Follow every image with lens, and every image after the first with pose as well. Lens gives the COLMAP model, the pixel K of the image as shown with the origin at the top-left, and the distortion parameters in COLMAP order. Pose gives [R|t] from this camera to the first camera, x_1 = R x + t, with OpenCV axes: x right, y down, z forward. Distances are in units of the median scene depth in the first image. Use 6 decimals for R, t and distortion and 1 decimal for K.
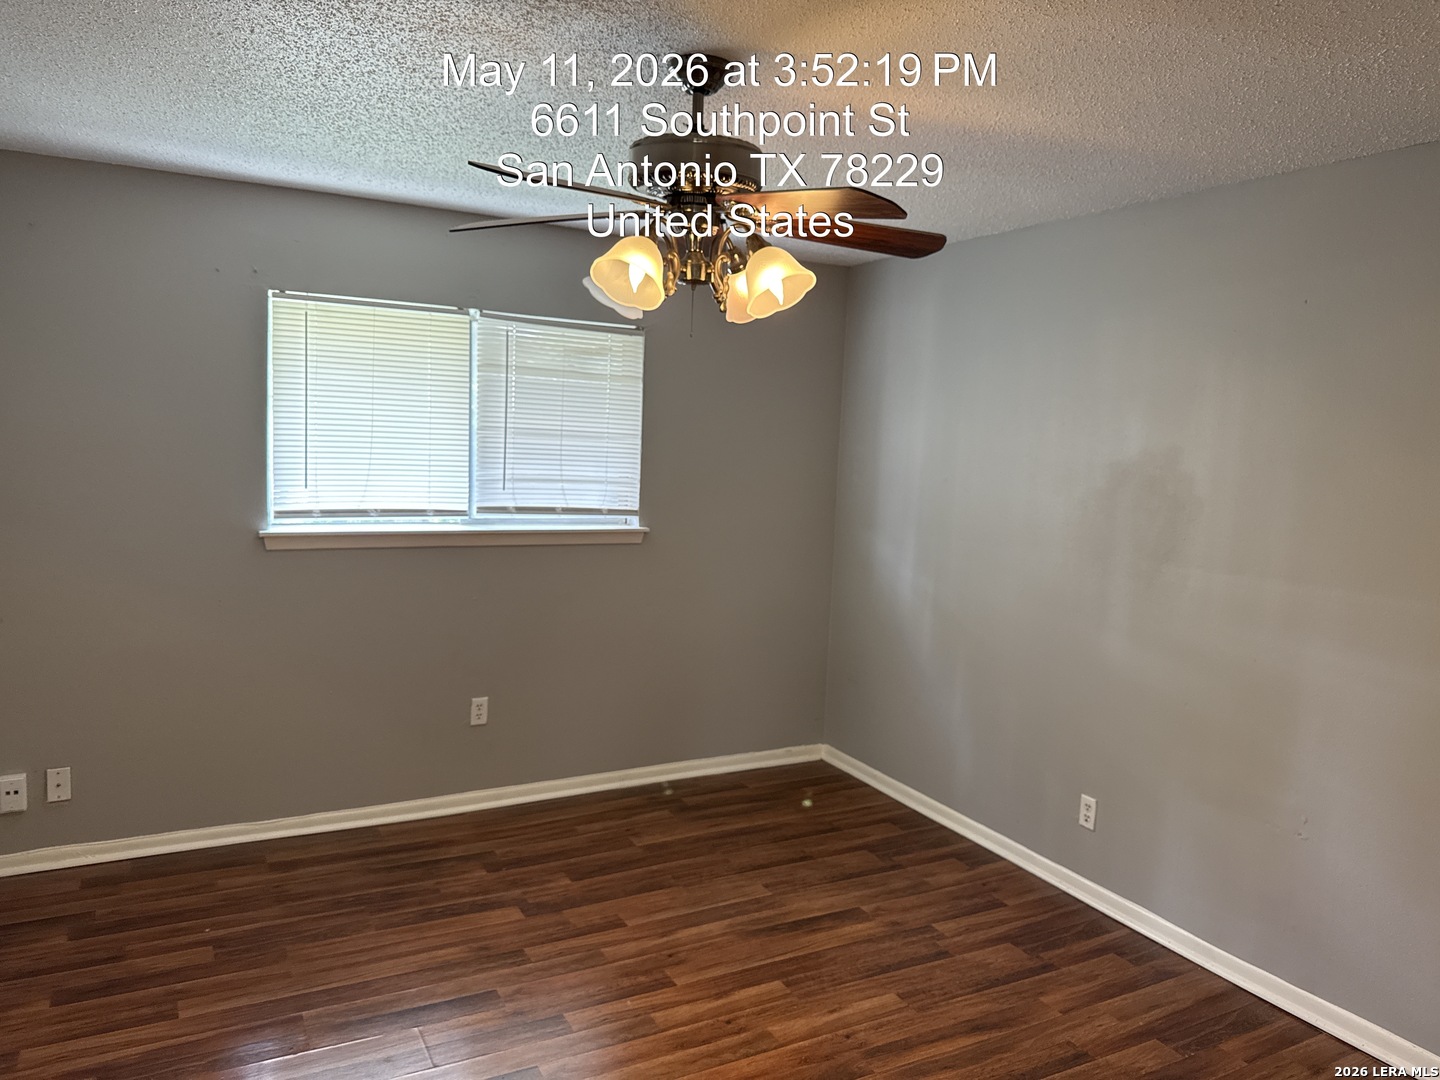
lens RADIAL K [[1048.3, 0, 677.1], [0, 1048.3, 532.8], [0, 0, 1]] dist [0.104886, -0.075653]
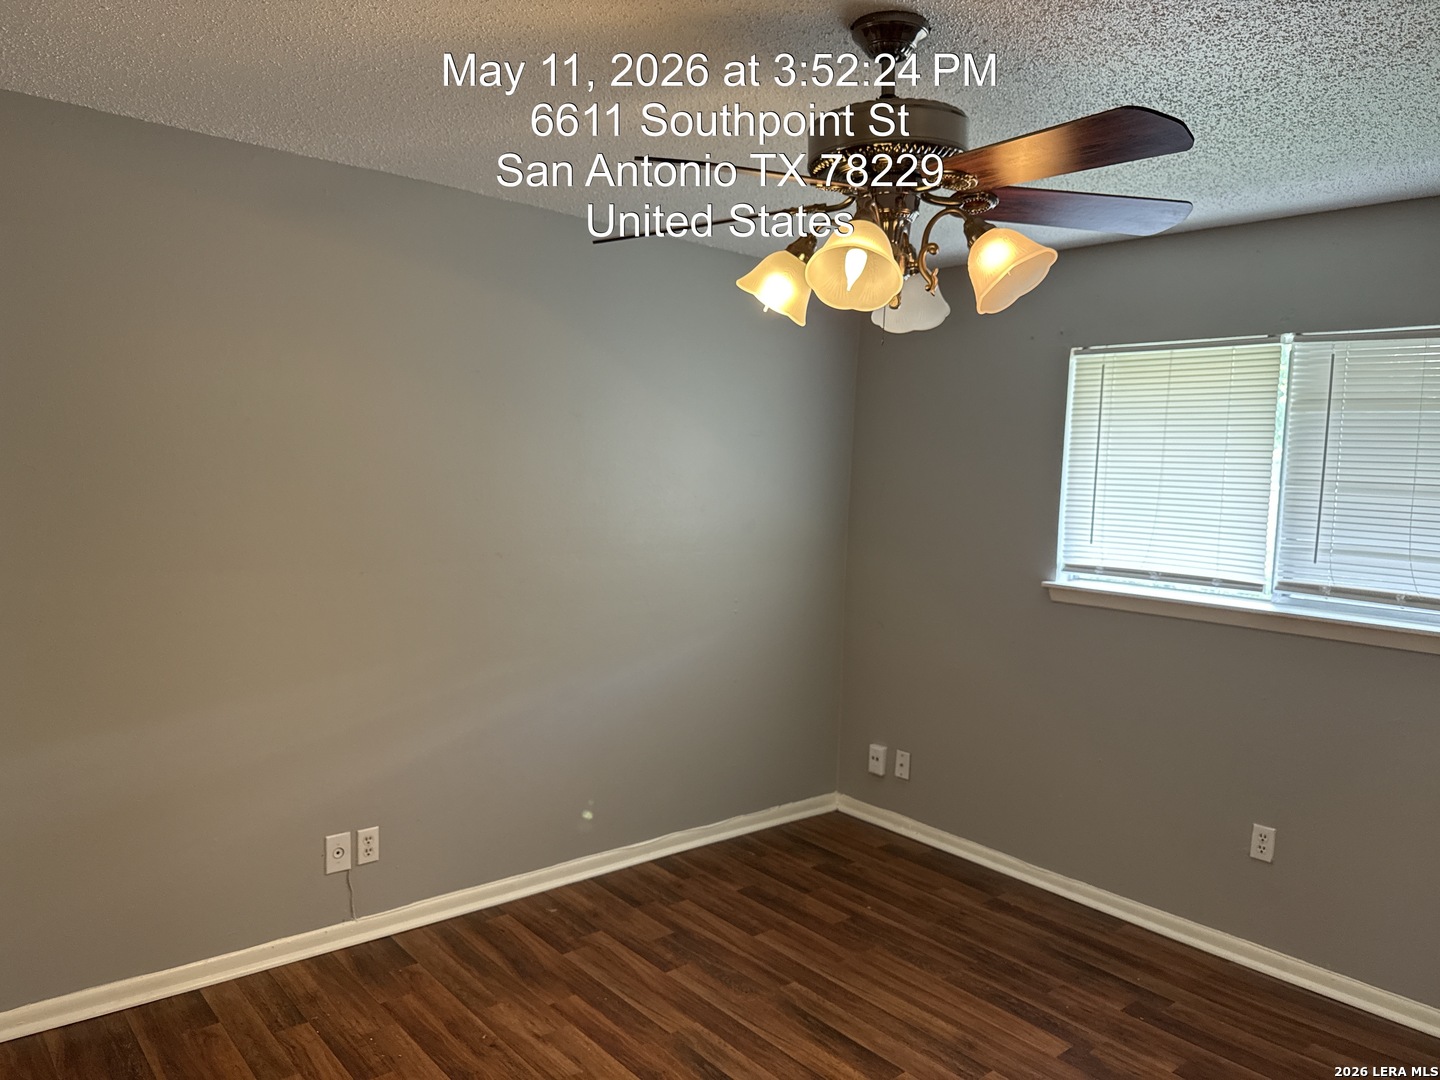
lens RADIAL K [[1019.7, 0, 718.8], [0, 1019.7, 537.5], [0, 0, 1]] dist [0.032790, -0.040067]
pose [[0.254932, 0.041529, -0.966067, 0.488789], [-0.121951, 0.992481, 0.010483, -0.015883], [0.959238, 0.115140, 0.258079, 0.438534]]
